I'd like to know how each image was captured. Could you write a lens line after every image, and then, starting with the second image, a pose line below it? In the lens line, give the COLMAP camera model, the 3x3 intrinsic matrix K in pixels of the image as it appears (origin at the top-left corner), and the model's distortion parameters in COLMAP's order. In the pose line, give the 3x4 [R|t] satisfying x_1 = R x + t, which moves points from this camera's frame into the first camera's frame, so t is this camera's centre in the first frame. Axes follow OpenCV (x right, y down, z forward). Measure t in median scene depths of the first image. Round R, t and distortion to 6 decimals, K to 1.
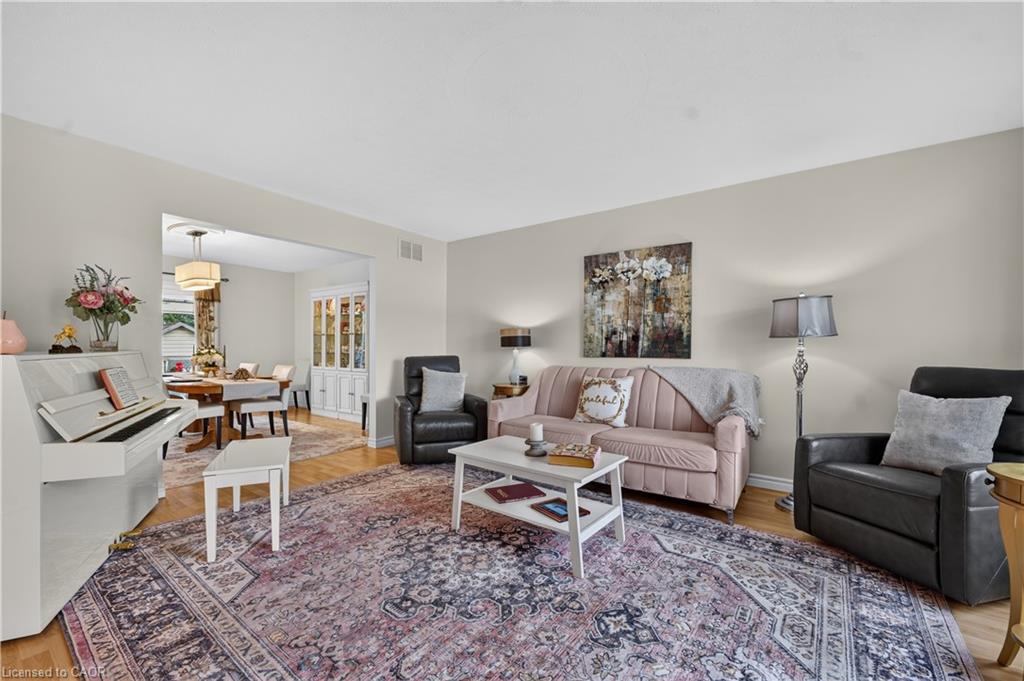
lens RADIAL K [[413.8, 0, 512.3], [0, 413.8, 353.5], [0, 0, 1]] dist [0.000022, 0.000337]
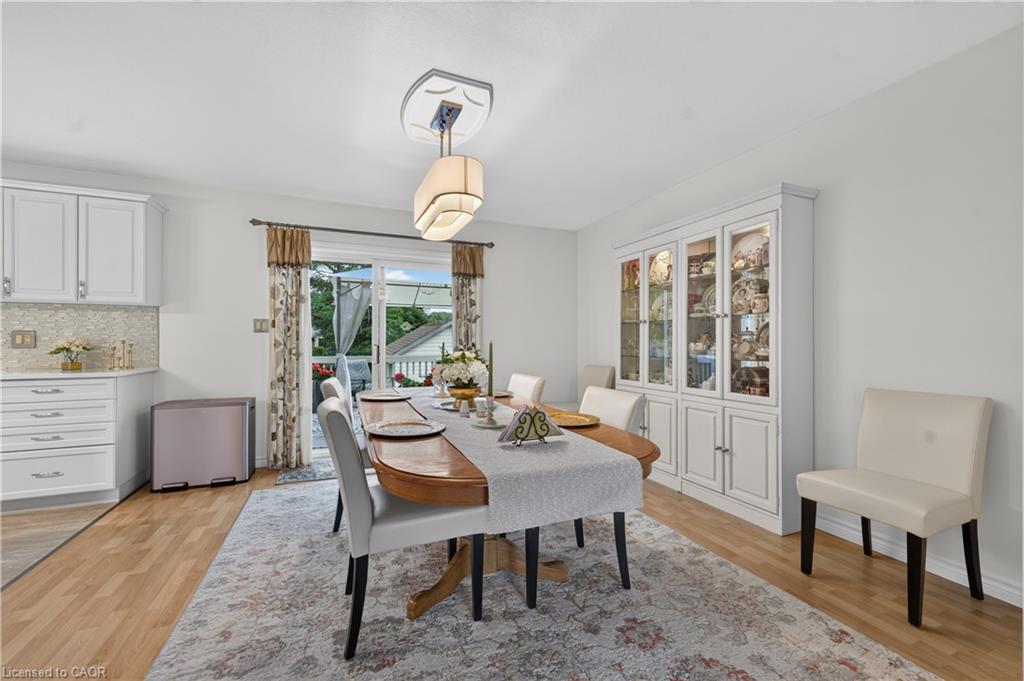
lens RADIAL K [[413.8, 0, 511.5], [0, 413.8, 341.5], [0, 0, 1]] dist [0.000022, 0.000337]
pose [[0.854175, -0.007417, -0.519933, -0.348011], [-0.005585, 0.999710, -0.023436, -0.007964], [0.519956, 0.022923, 0.853885, 0.494802]]
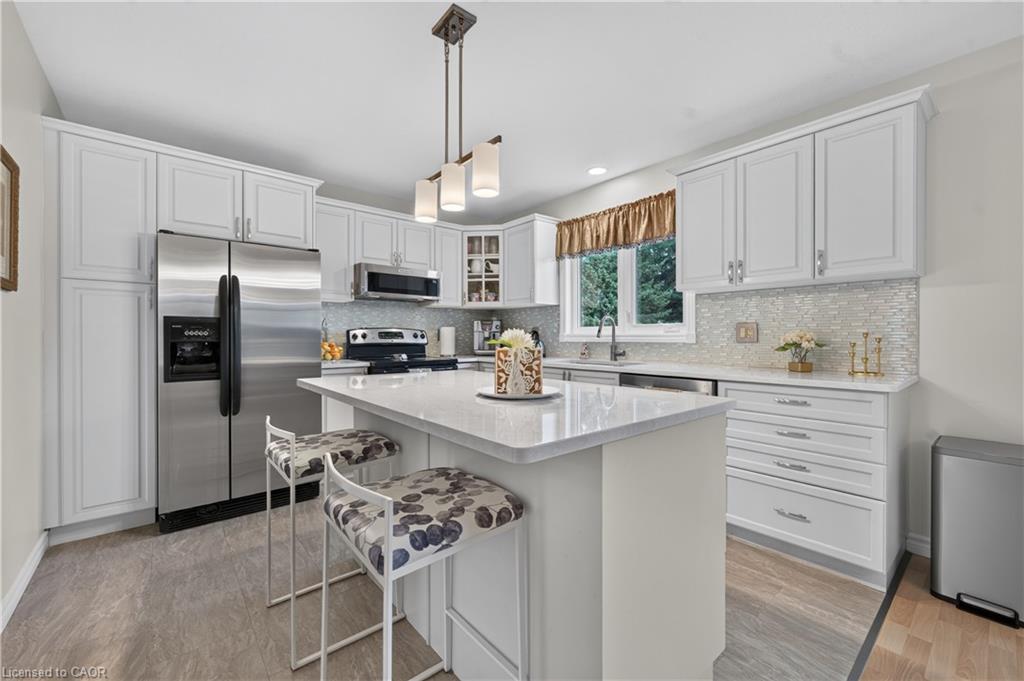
lens RADIAL K [[413.8, 0, 508.2], [0, 413.8, 339.8], [0, 0, 1]] dist [0.000022, 0.000337]
pose [[-0.245330, 0.000911, -0.969439, -0.630521], [-0.020492, 0.999771, 0.006125, -0.008883], [0.969223, 0.021368, -0.245256, 0.478565]]
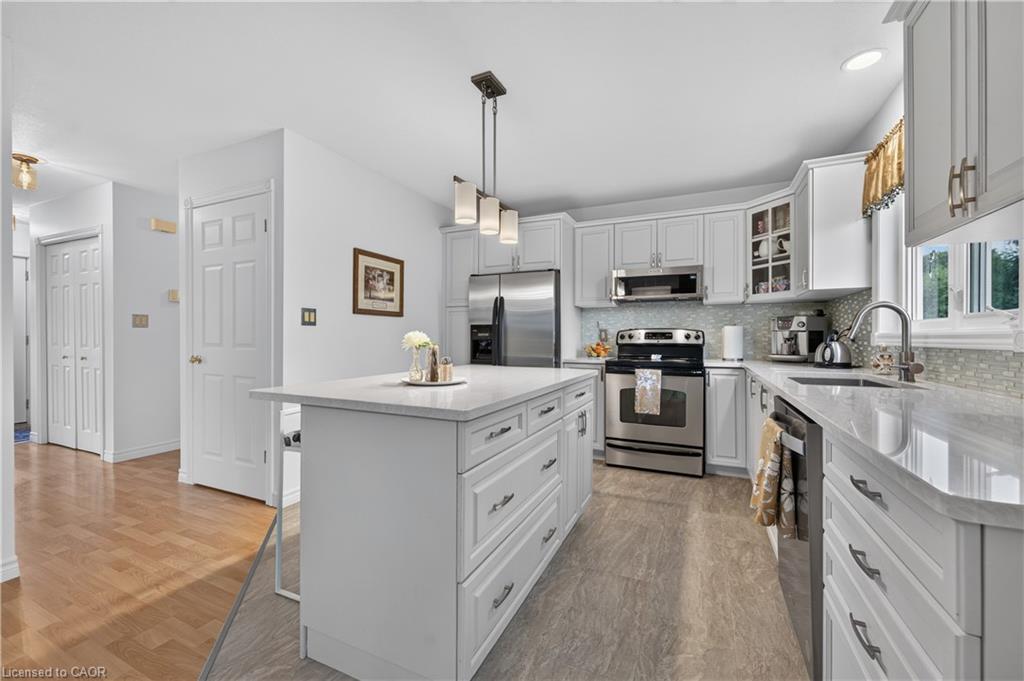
lens RADIAL K [[413.8, 0, 518.0], [0, 413.8, 338.3], [0, 0, 1]] dist [0.000022, 0.000337]
pose [[-0.979438, -0.012171, -0.201379, -0.855670], [-0.016415, 0.999677, 0.019419, -0.012985], [0.201077, 0.022325, -0.979321, 0.723879]]
